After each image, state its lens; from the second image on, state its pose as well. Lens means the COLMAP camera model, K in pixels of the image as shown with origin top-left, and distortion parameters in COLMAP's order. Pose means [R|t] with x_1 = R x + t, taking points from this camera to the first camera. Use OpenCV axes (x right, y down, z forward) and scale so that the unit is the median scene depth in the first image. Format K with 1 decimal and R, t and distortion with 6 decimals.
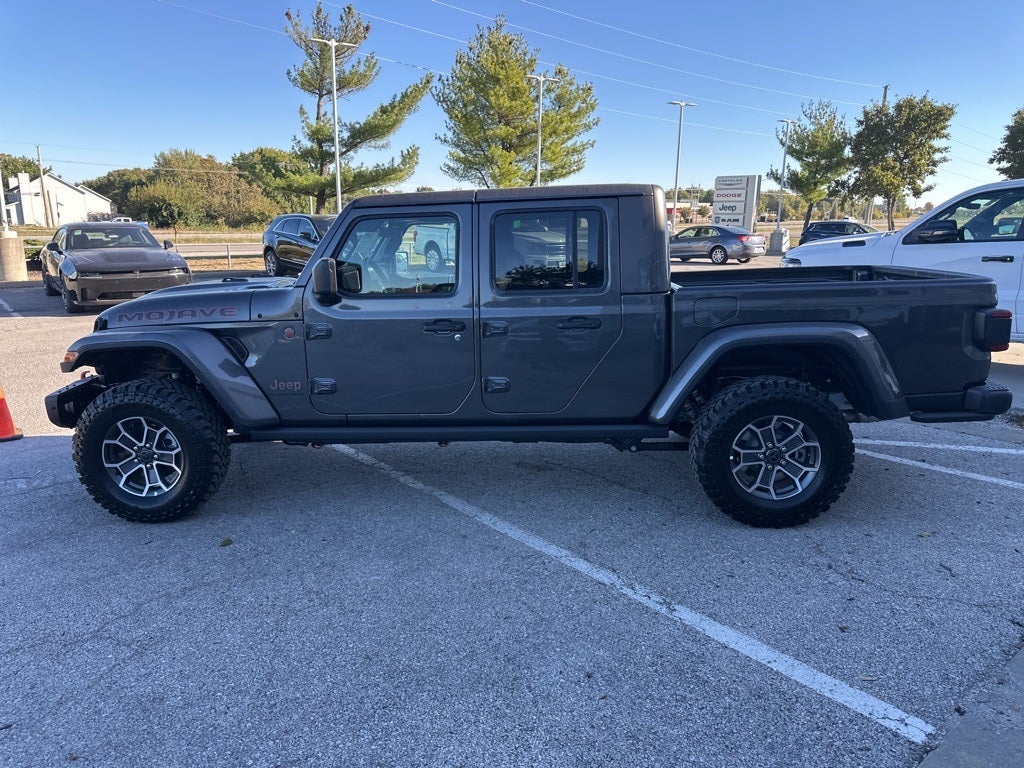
lens RADIAL K [[718.9, 0, 511.4], [0, 718.9, 384.5], [0, 0, 1]] dist [0.037814, -0.045260]
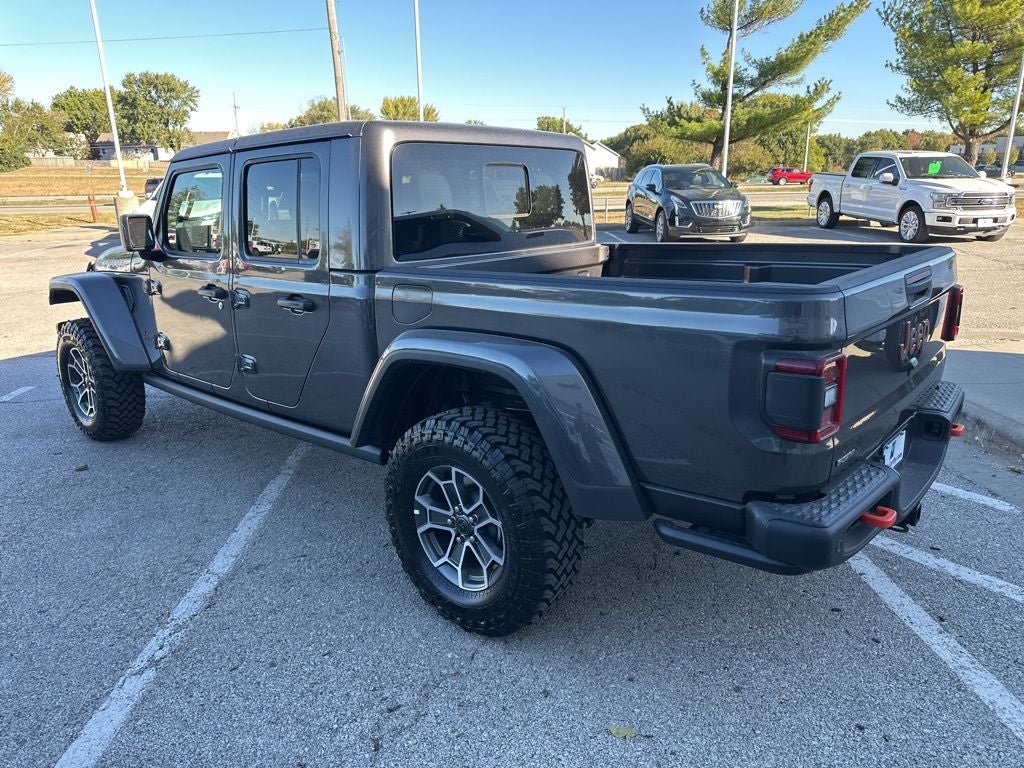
lens RADIAL K [[718.9, 0, 508.7], [0, 718.9, 394.4], [0, 0, 1]] dist [0.037814, -0.045260]
pose [[0.790577, 0.164705, -0.589797, 0.138821], [-0.118475, 0.986091, 0.116566, -0.019057], [0.600793, -0.022279, 0.799094, 0.087894]]
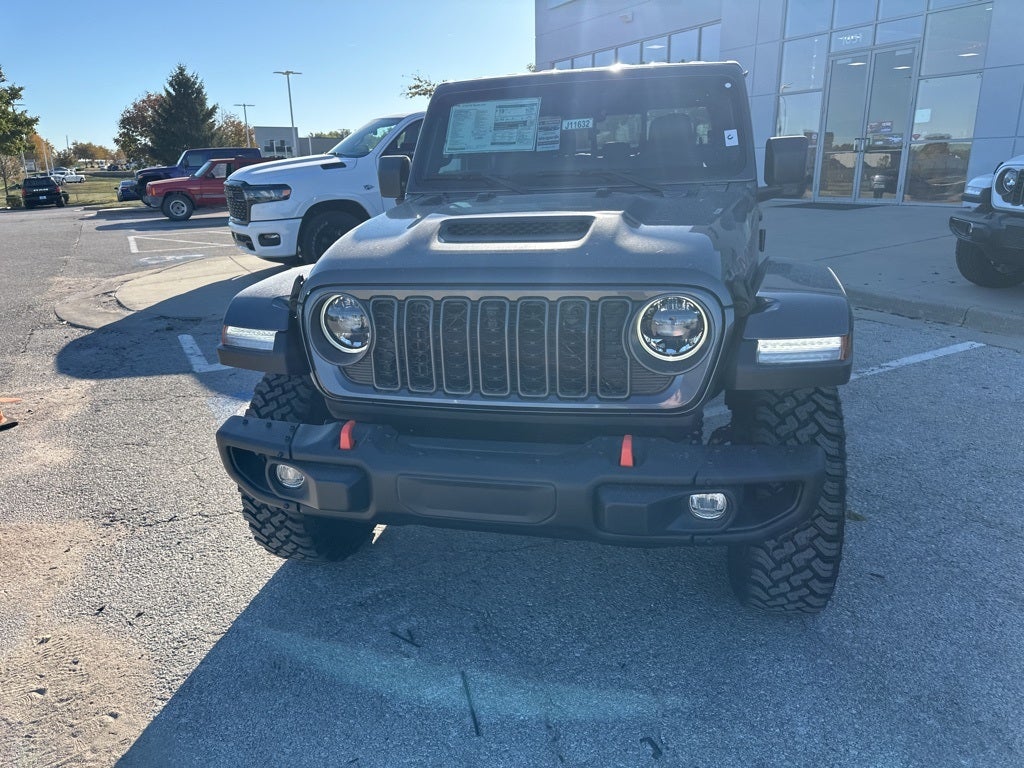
lens RADIAL K [[718.9, 0, 512.5], [0, 718.9, 379.5], [0, 0, 1]] dist [0.037814, -0.045260]
pose [[0.184239, -0.286541, 0.940186, -0.201572], [0.239881, 0.940744, 0.239704, -0.033047], [-0.953160, 0.181370, 0.242057, 0.201039]]
